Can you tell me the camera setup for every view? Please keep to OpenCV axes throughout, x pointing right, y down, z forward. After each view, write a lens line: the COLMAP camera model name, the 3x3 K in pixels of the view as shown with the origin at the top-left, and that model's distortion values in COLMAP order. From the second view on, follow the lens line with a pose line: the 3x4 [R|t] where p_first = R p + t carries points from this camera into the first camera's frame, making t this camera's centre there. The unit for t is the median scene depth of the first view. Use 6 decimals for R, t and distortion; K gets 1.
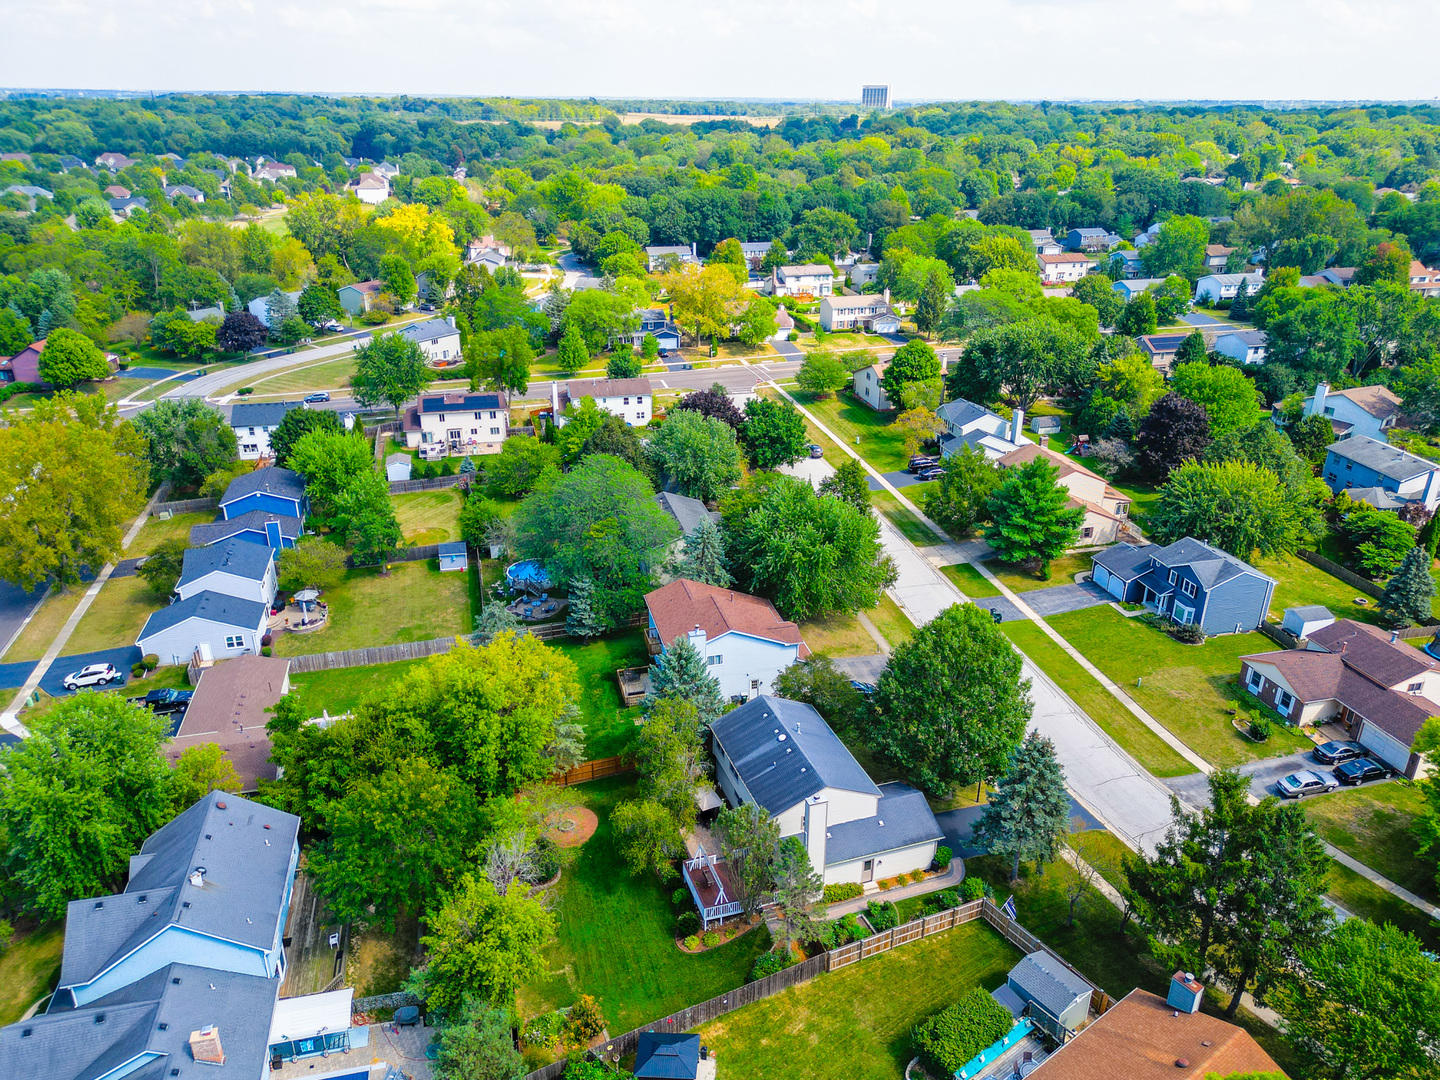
lens RADIAL K [[1022.4, 0, 713.7], [0, 1022.4, 536.7], [0, 0, 1]] dist [0.060603, -0.049016]
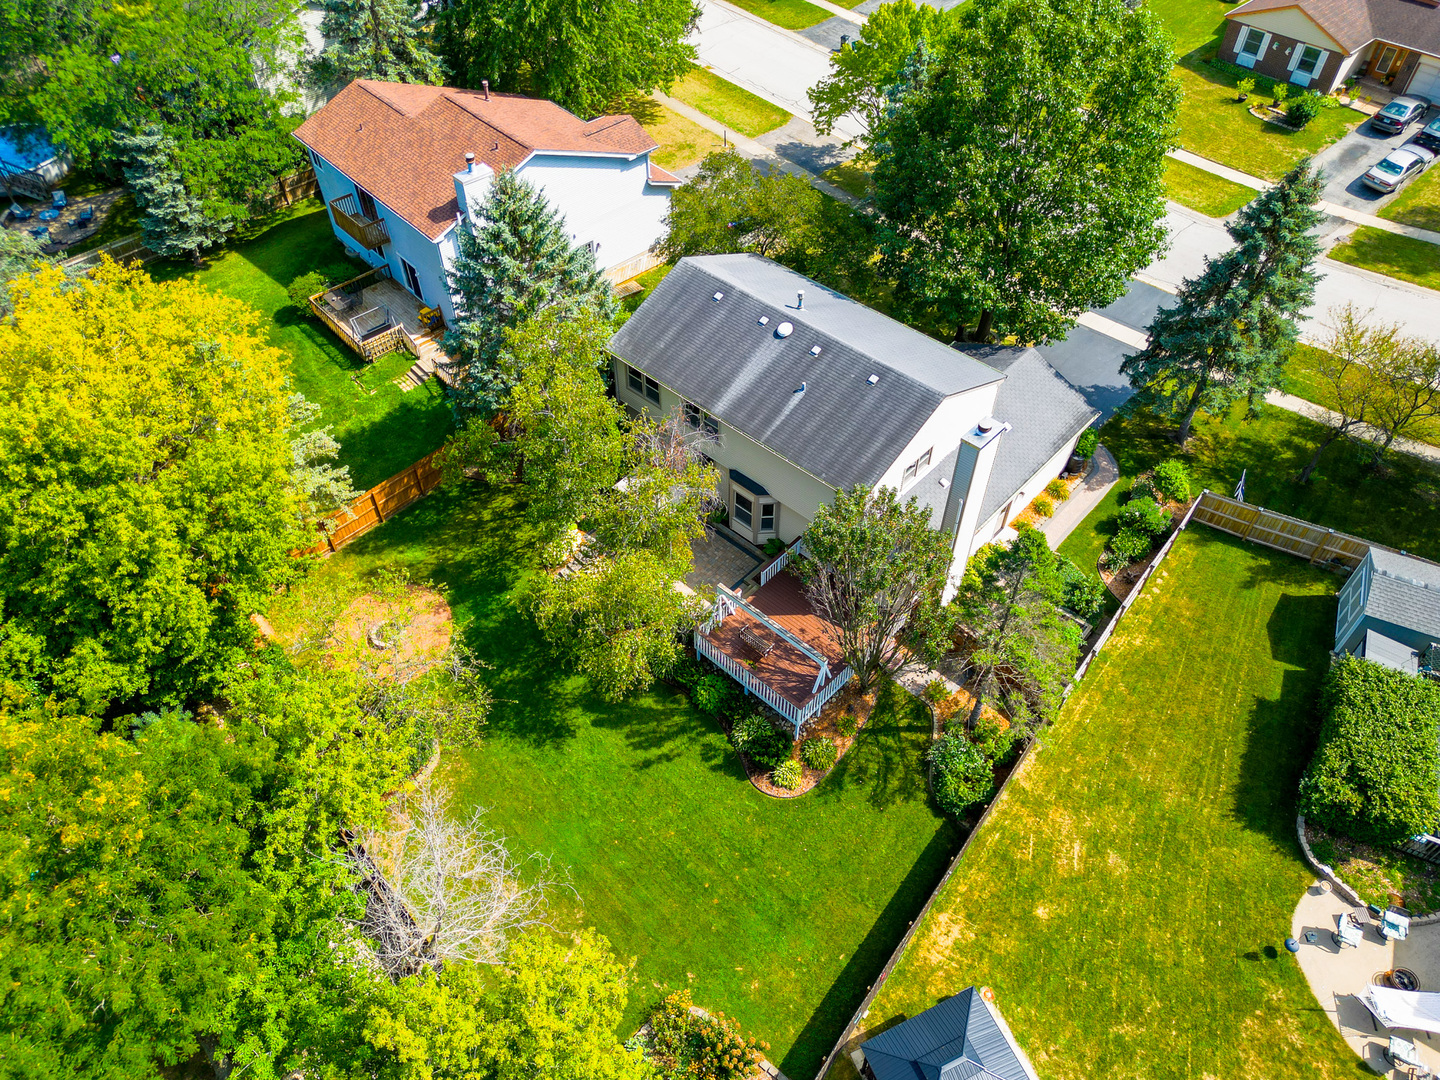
lens RADIAL K [[1022.4, 0, 713.7], [0, 1022.4, 536.7], [0, 0, 1]] dist [0.060603, -0.049016]
pose [[0.881727, -0.354122, 0.311699, -0.123462], [0.194493, 0.874815, 0.443701, 0.049433], [-0.429803, -0.330599, 0.840222, 0.472874]]
